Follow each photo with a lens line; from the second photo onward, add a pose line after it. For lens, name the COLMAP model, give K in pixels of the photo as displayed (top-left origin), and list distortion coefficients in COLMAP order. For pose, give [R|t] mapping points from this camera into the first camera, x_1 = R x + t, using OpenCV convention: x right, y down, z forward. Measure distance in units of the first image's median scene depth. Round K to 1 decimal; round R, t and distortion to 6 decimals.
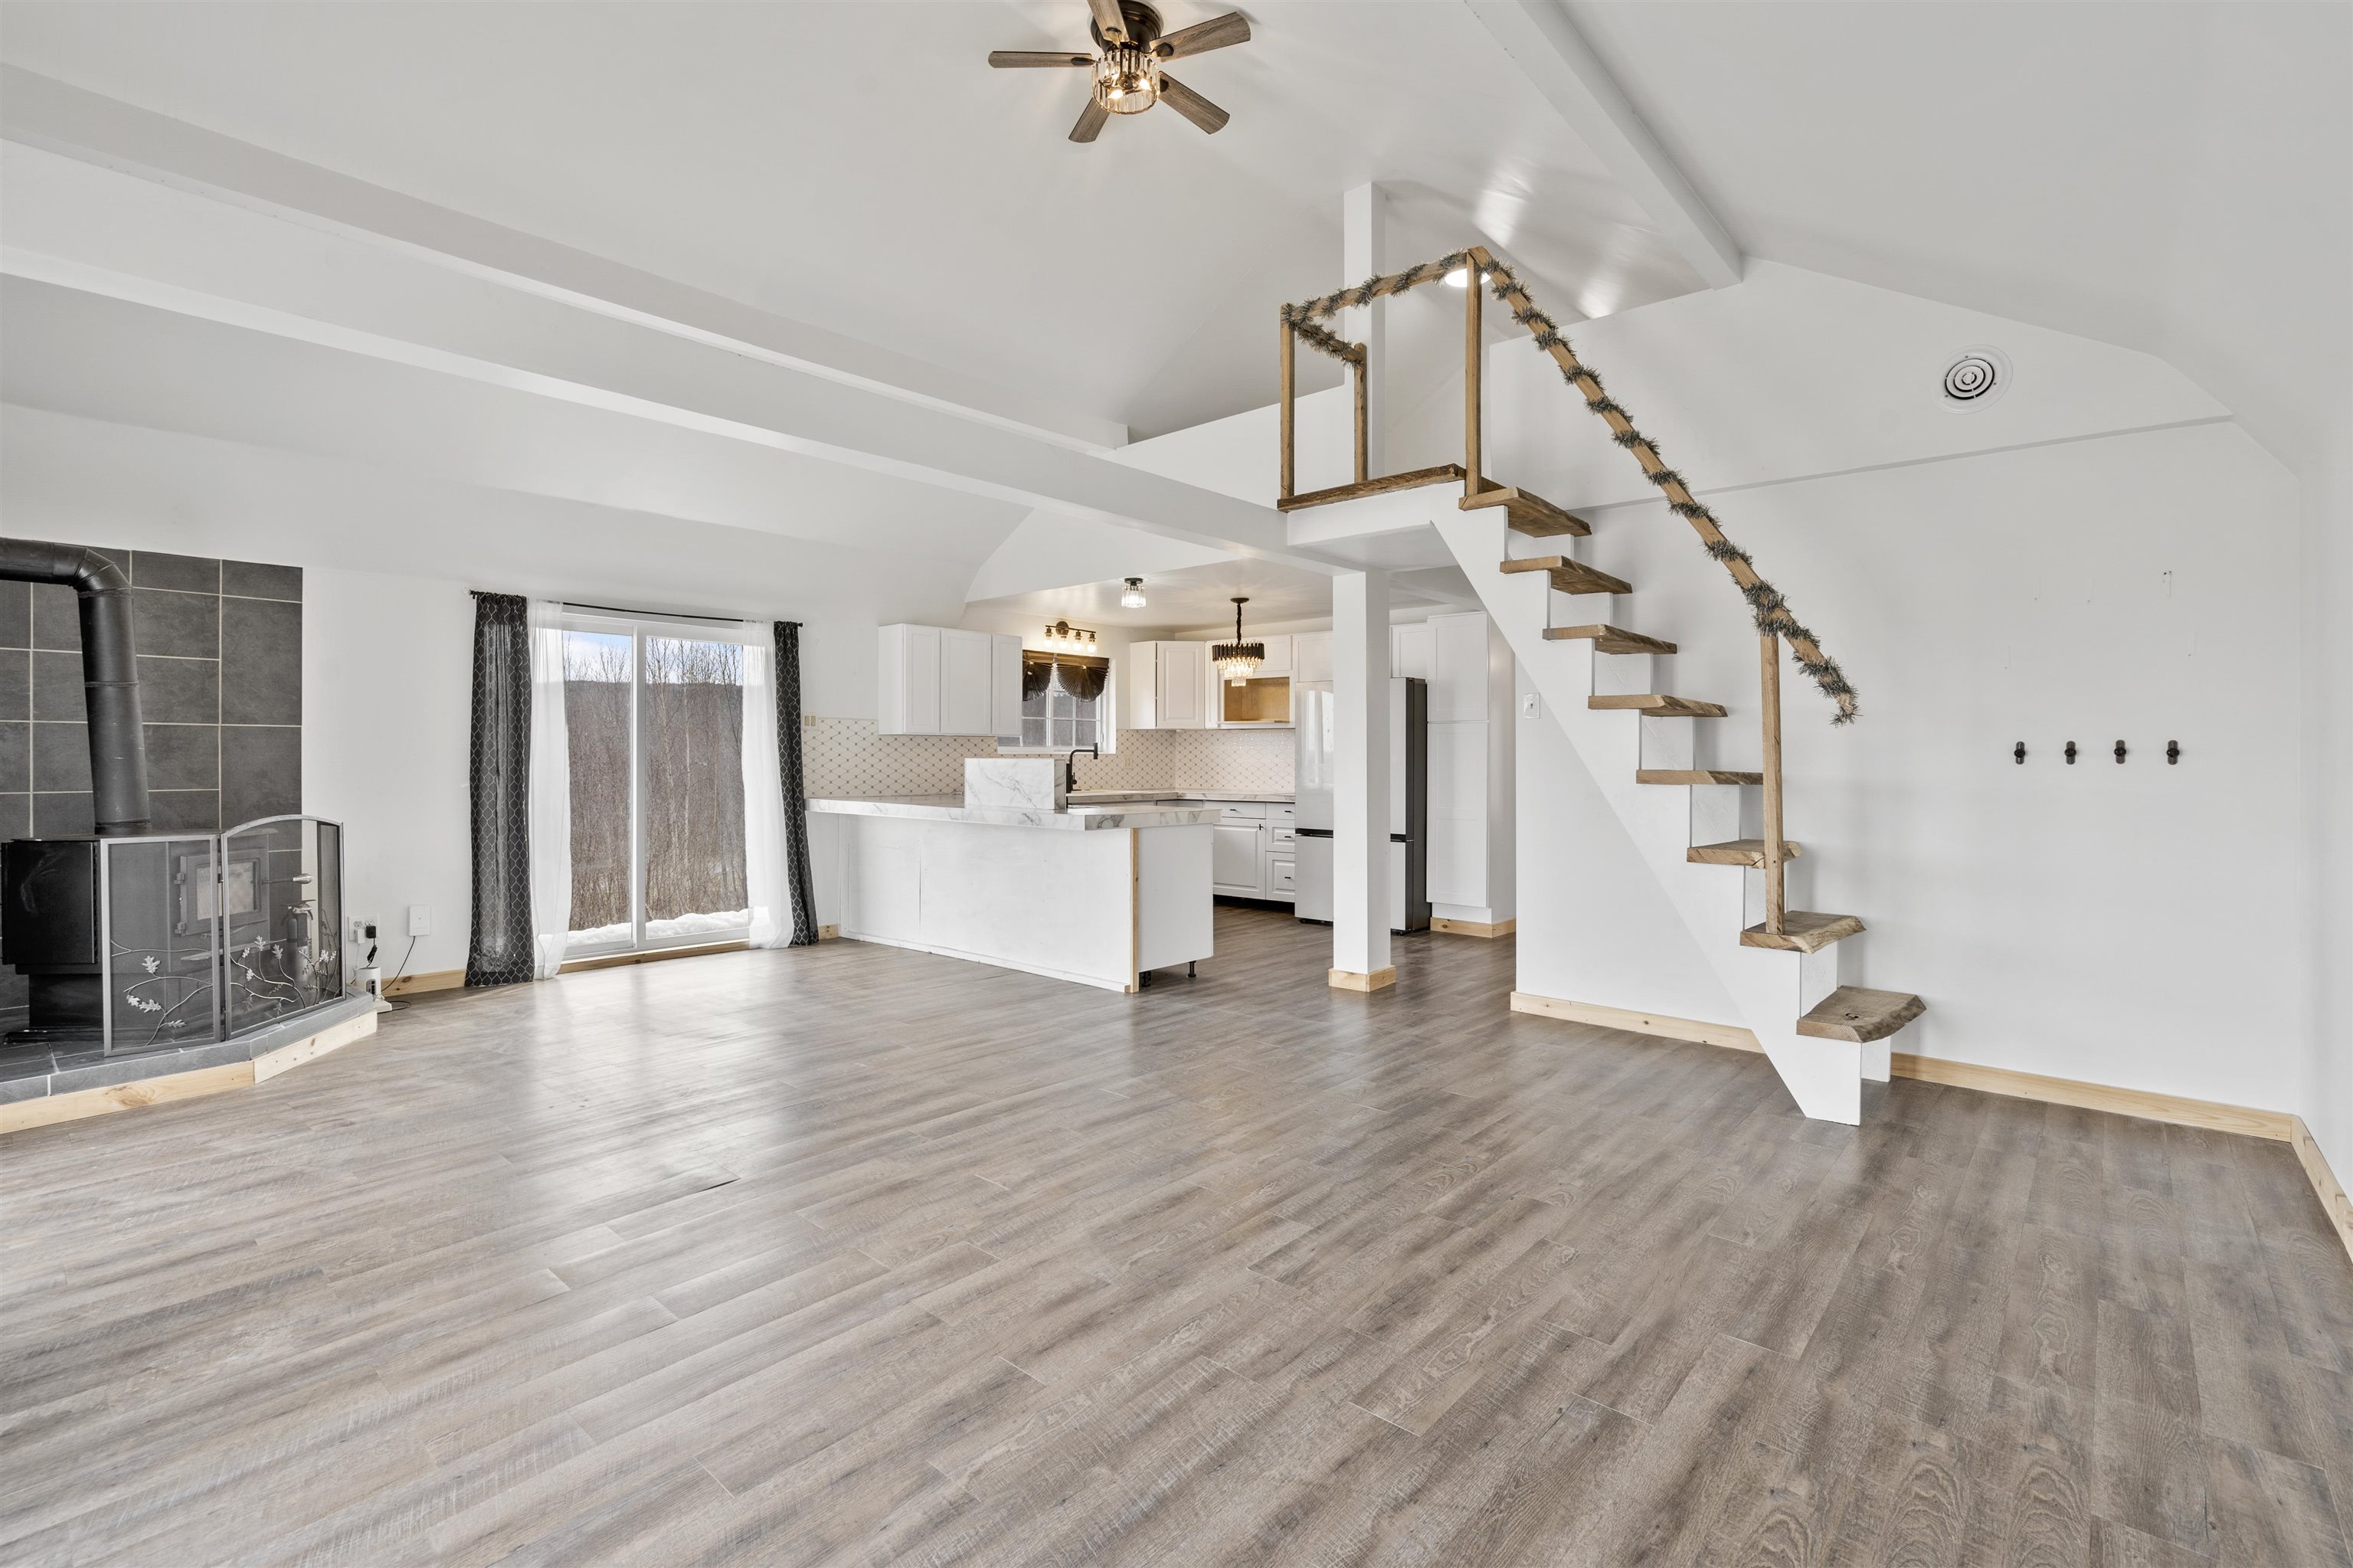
lens RADIAL K [[1083.2, 0, 1153.3], [0, 1083.2, 736.4], [0, 0, 1]] dist [-0.003890, 0.002641]
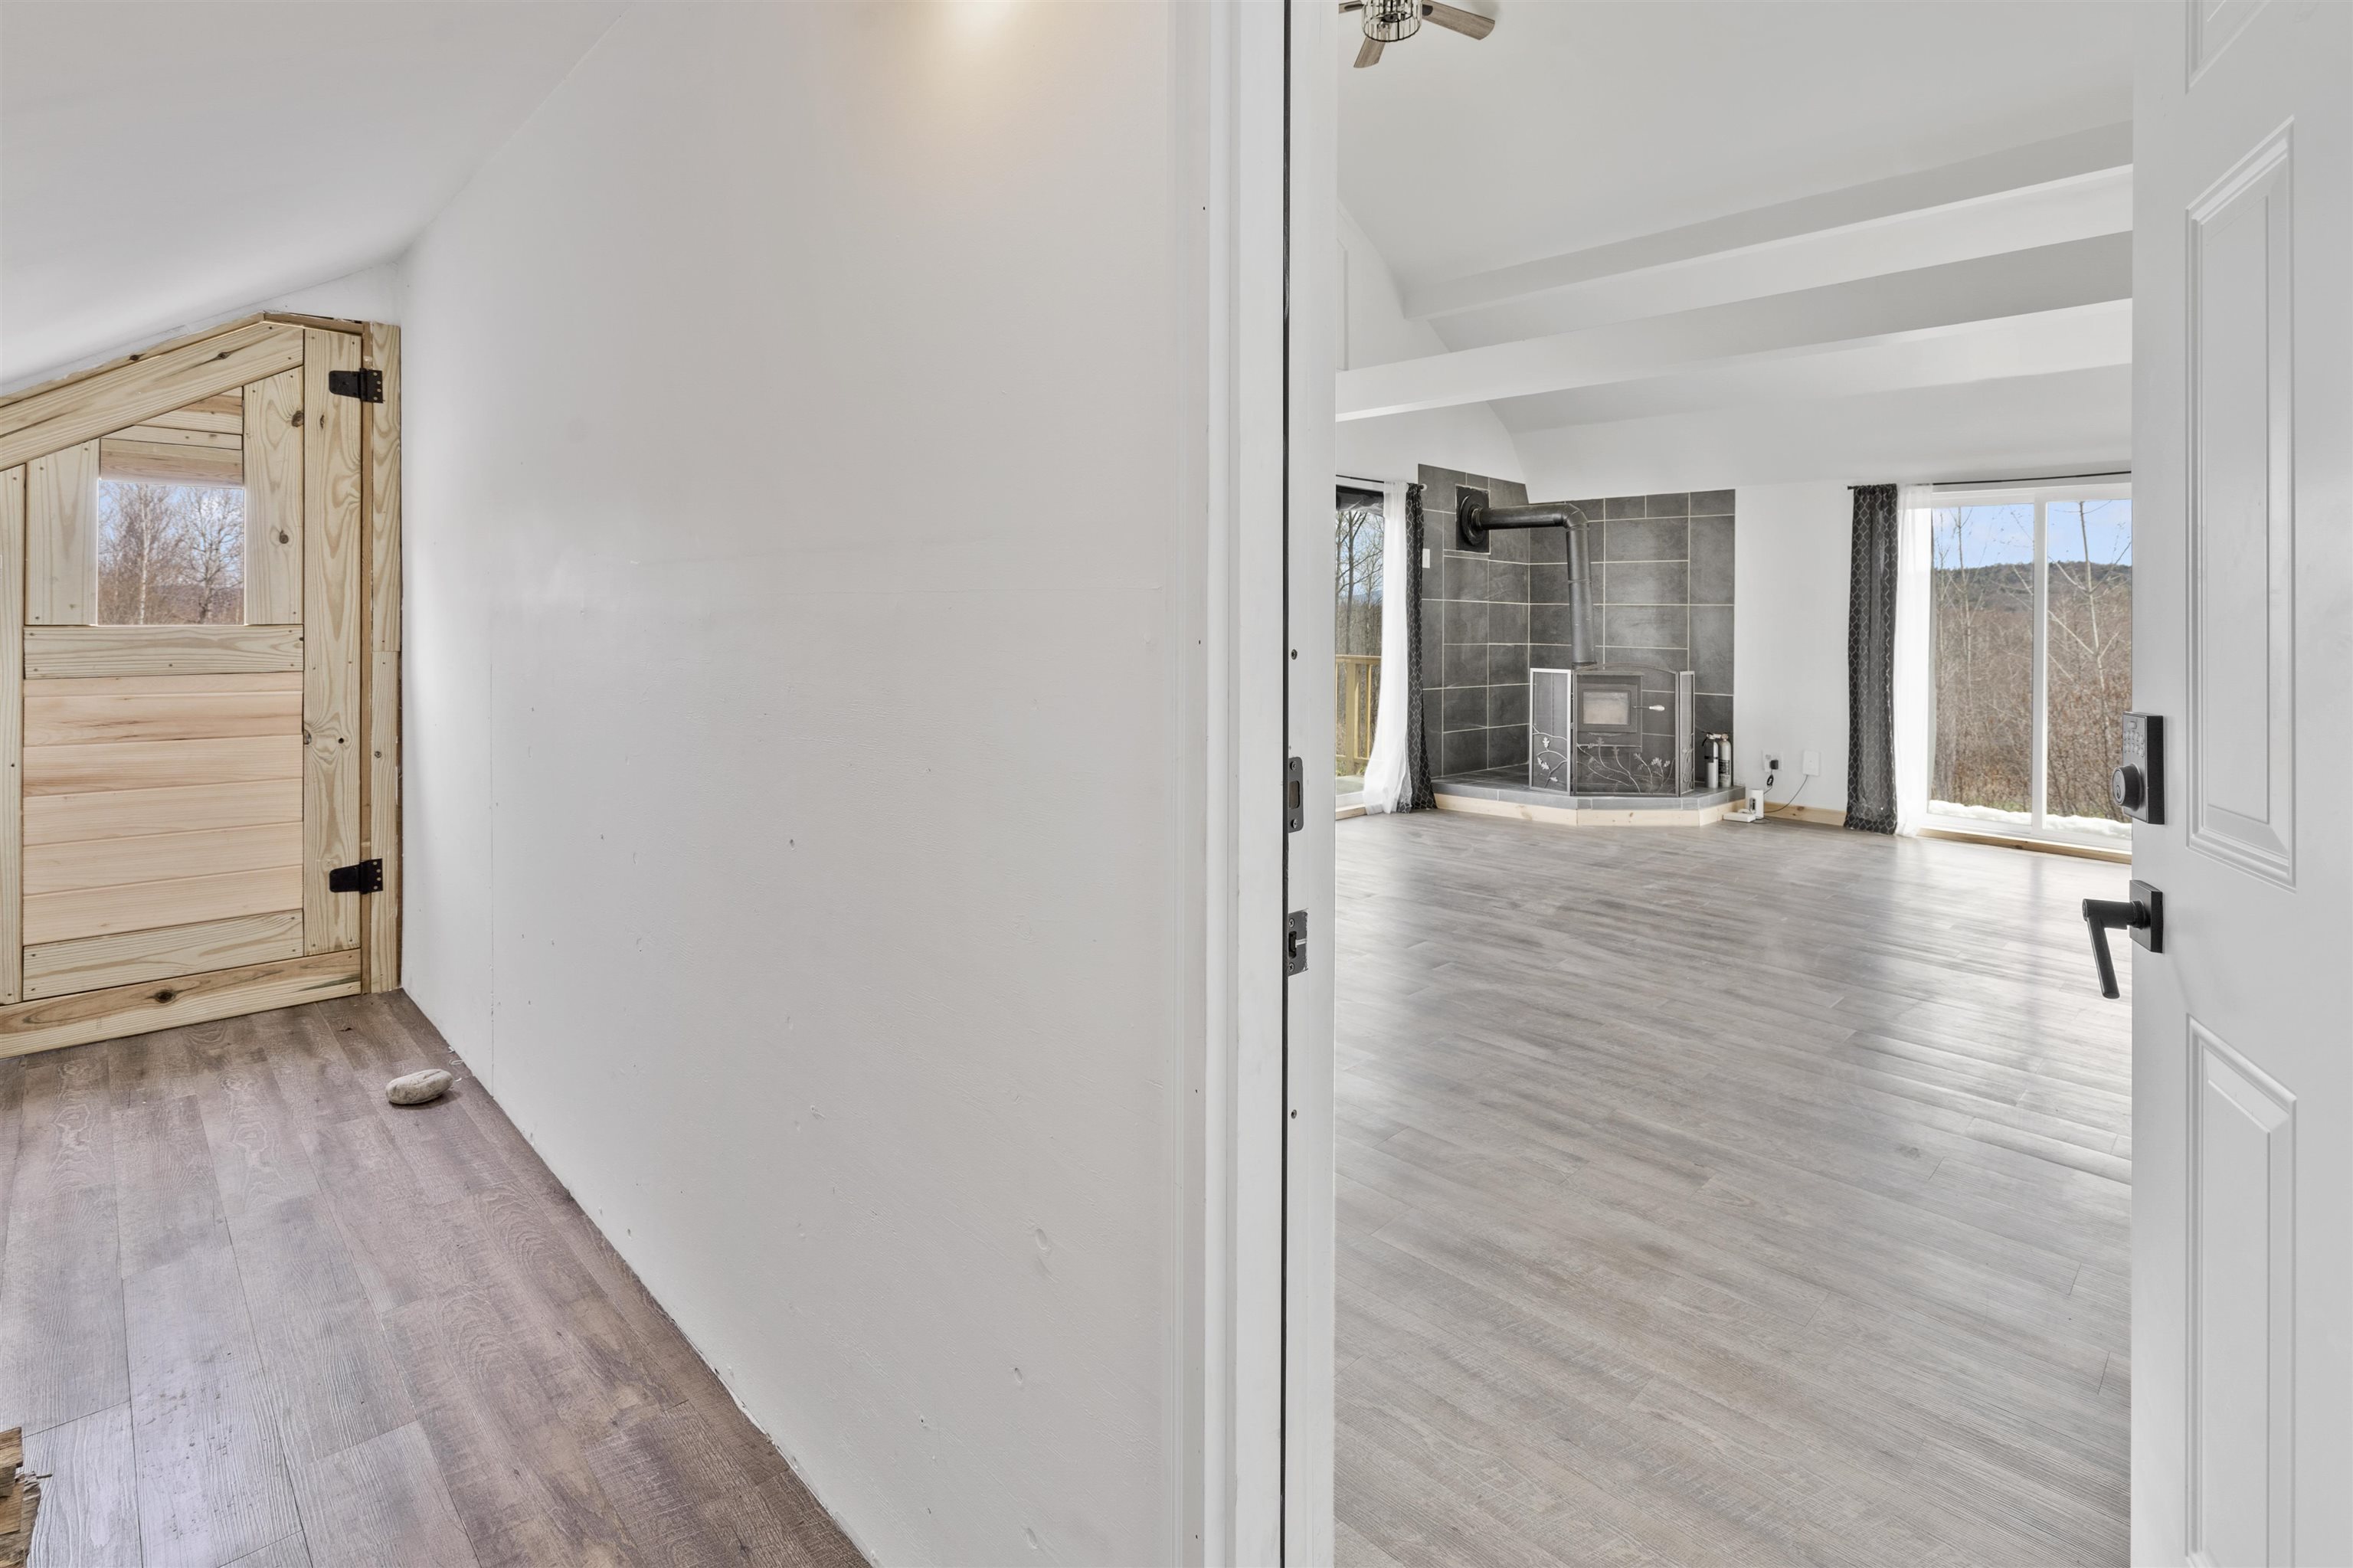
lens RADIAL K [[1136.7, 0, 1192.8], [0, 1136.7, 642.7], [0, 0, 1]] dist [-0.010992, 0.000976]
pose [[-0.040435, 0.018794, -0.999005, 0.769654], [-0.003743, 0.999813, 0.018961, 0.015489], [0.999175, 0.004506, -0.040357, 0.426302]]
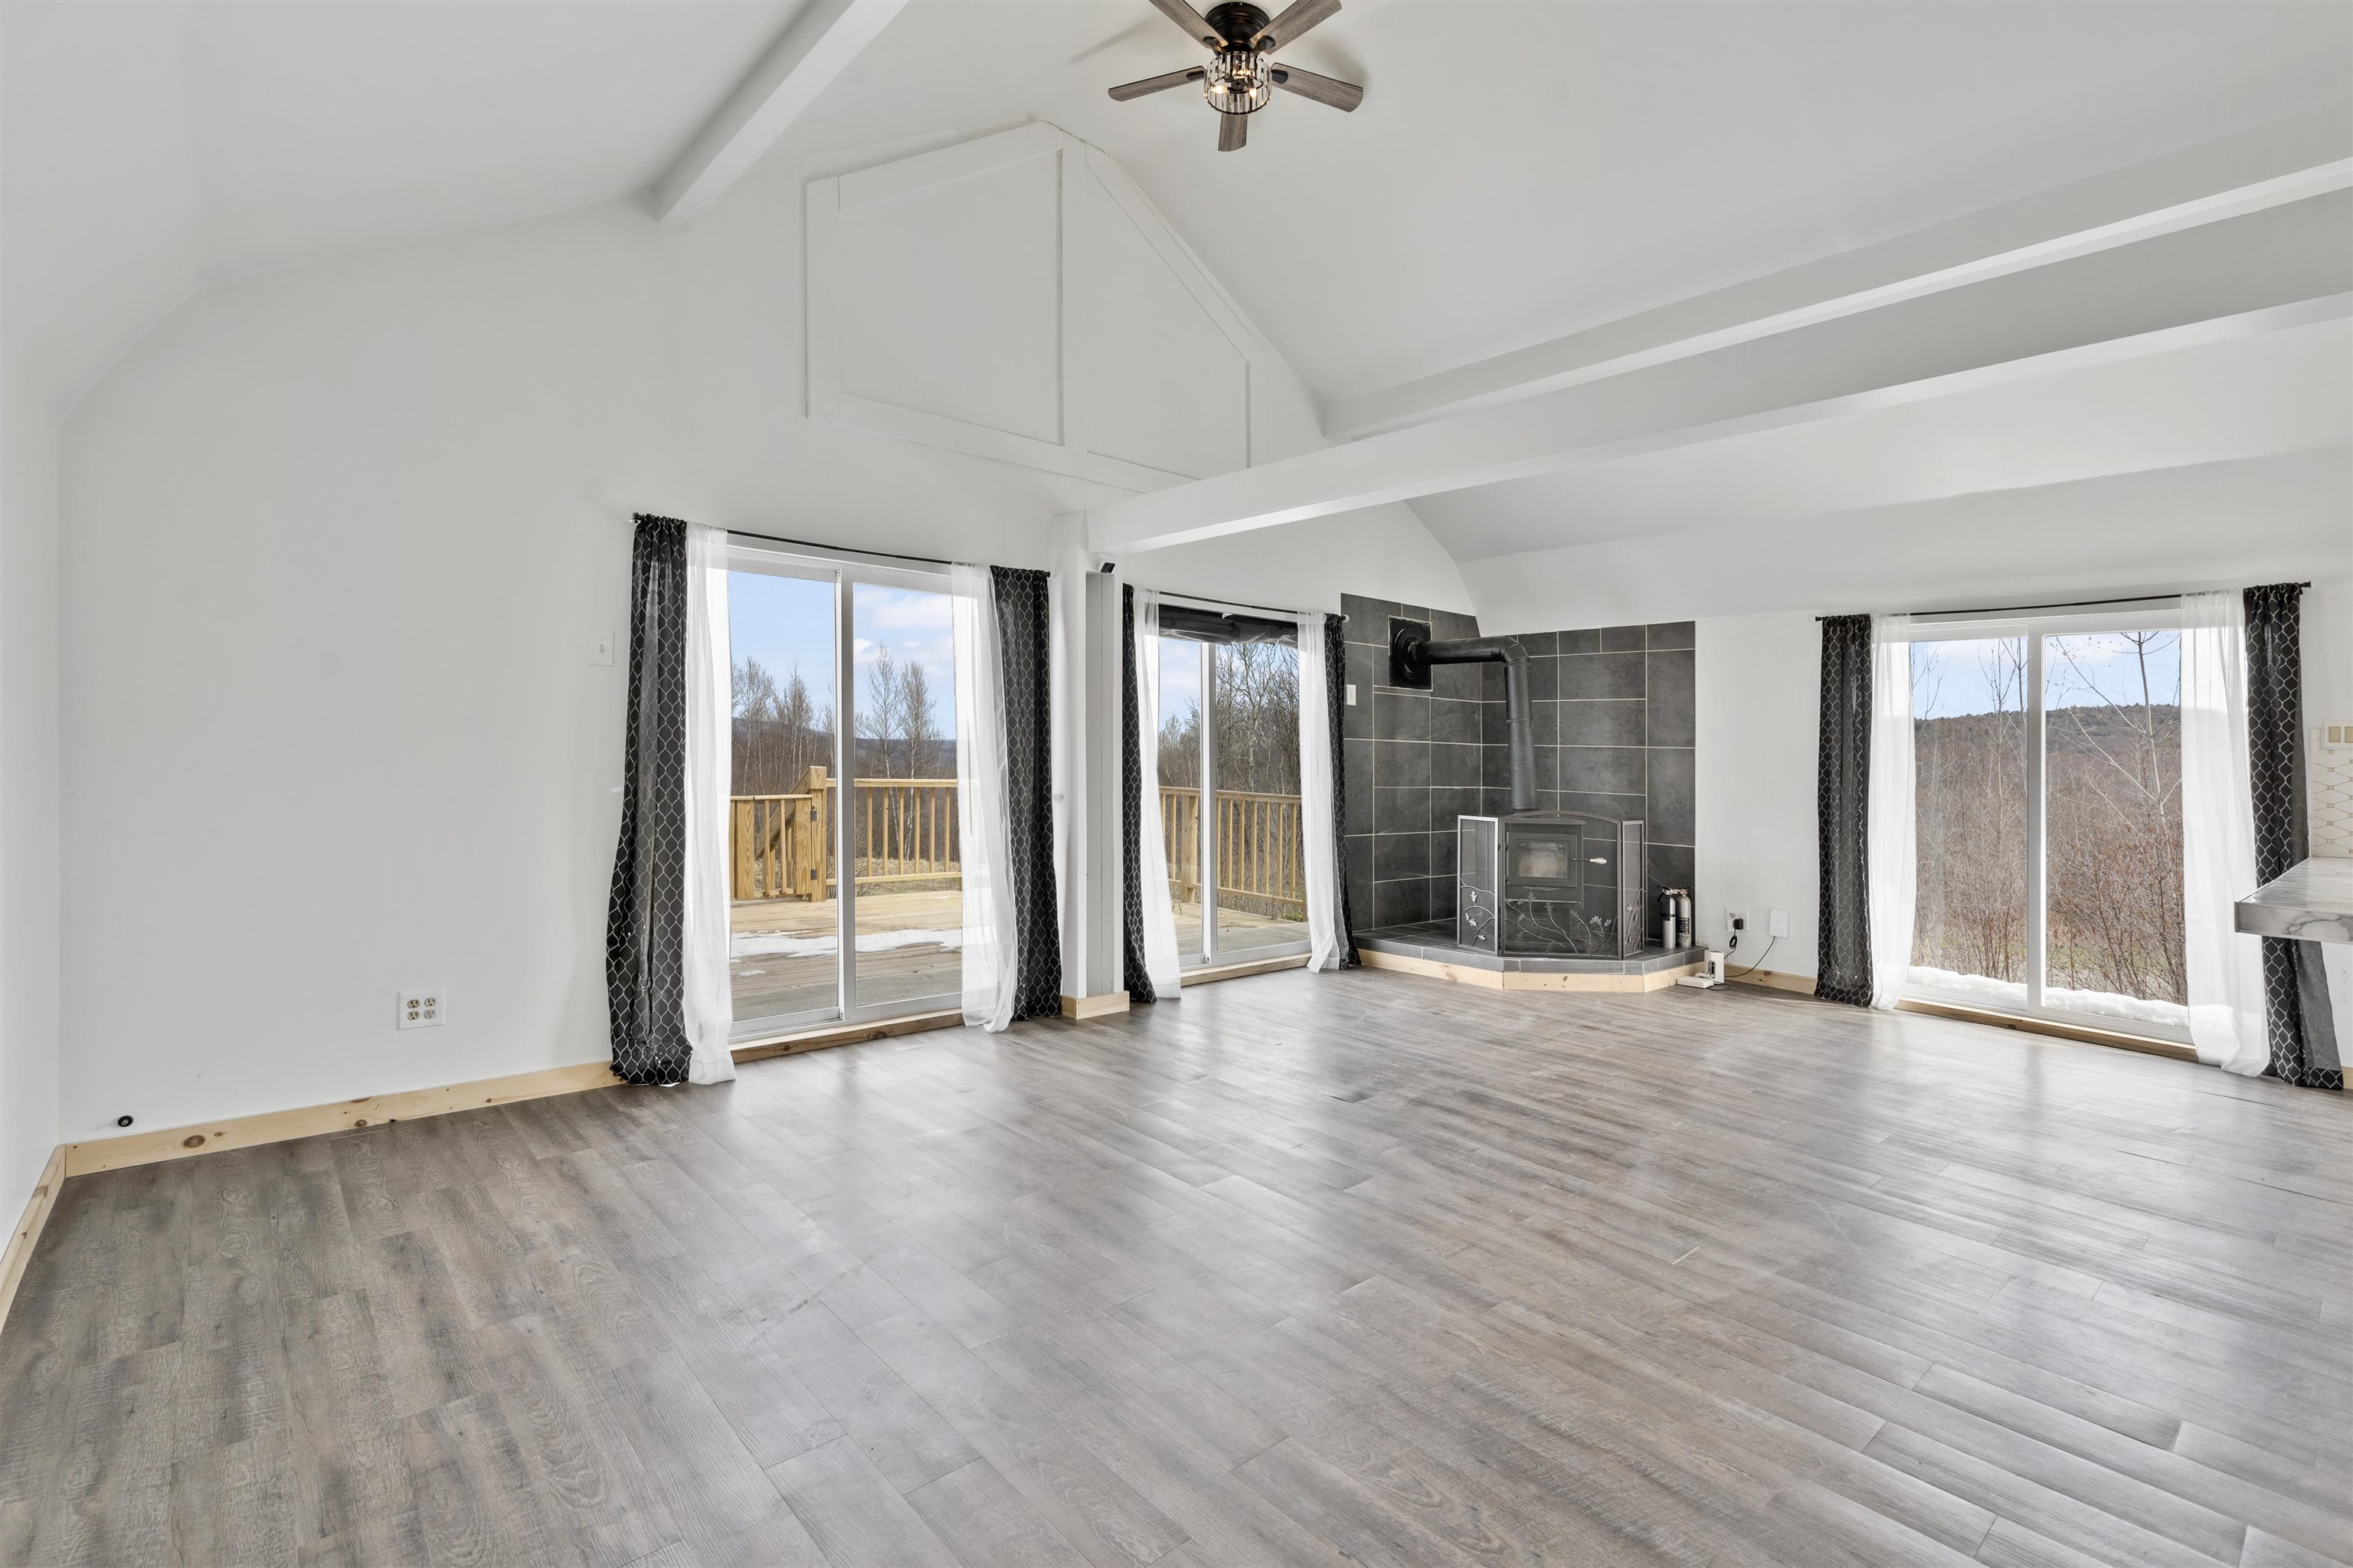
lens RADIAL K [[1083.2, 0, 1196.3], [0, 1083.2, 754.6], [0, 0, 1]] dist [-0.003890, 0.002641]
pose [[-0.100755, -0.004166, -0.994903, 0.584525], [-0.011341, 0.999931, -0.003038, 0.010287], [0.994847, 0.010977, -0.100795, 0.634405]]
